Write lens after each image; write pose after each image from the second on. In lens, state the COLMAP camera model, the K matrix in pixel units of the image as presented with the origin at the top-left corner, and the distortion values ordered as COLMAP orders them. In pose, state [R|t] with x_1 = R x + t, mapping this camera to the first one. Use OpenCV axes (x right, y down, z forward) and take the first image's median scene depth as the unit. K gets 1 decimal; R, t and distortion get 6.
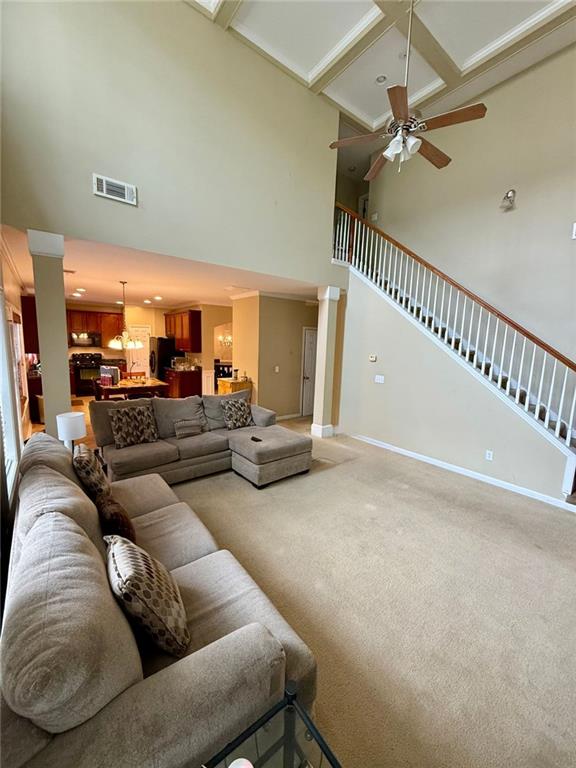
lens RADIAL K [[306.7, 0, 288.8], [0, 306.7, 382.5], [0, 0, 1]] dist [-0.000404, -0.000073]
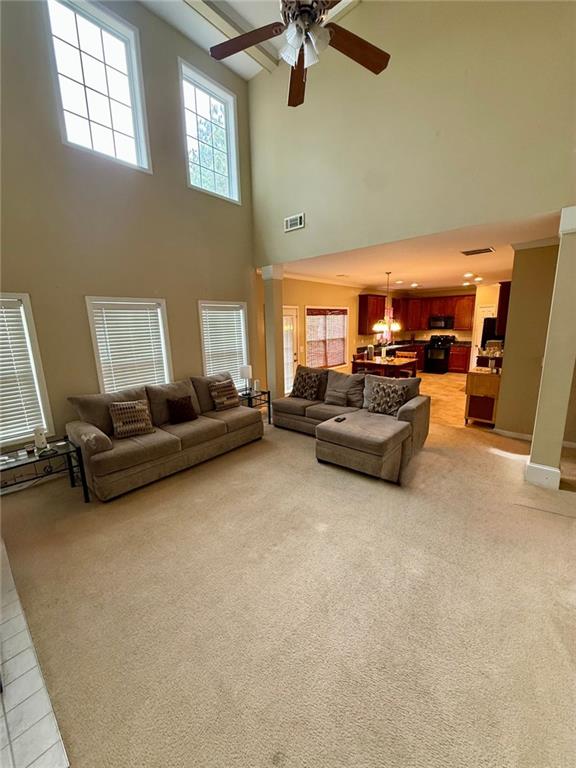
lens RADIAL K [[306.7, 0, 288.8], [0, 306.7, 382.5], [0, 0, 1]] dist [-0.000404, -0.000073]
pose [[0.184061, 0.156443, -0.970385, 0.396036], [-0.103014, 0.984886, 0.139242, -0.028846], [0.977502, 0.074334, 0.197395, 0.297716]]
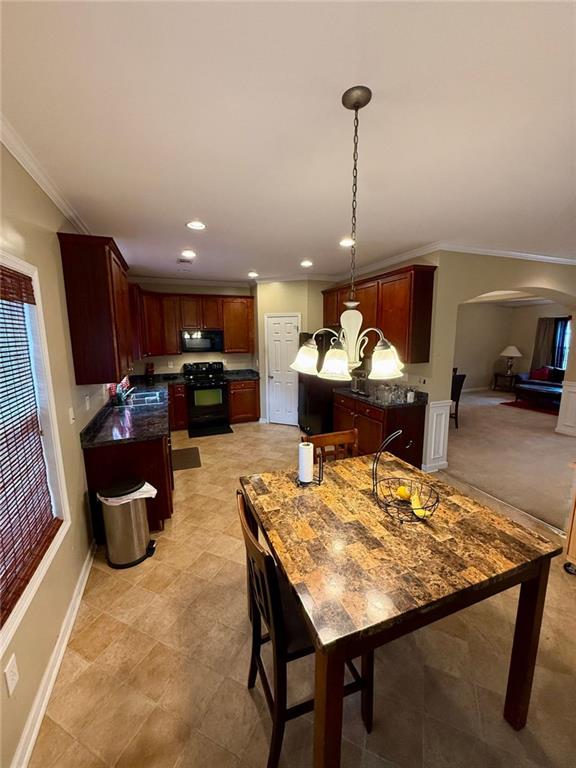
lens RADIAL K [[306.7, 0, 288.8], [0, 306.7, 382.5], [0, 0, 1]] dist [-0.000404, -0.000073]
pose [[0.956333, 0.006075, -0.292215, -0.353569], [0.000550, 0.999745, 0.022583, -0.079787], [0.292278, -0.021757, 0.956086, 0.518424]]
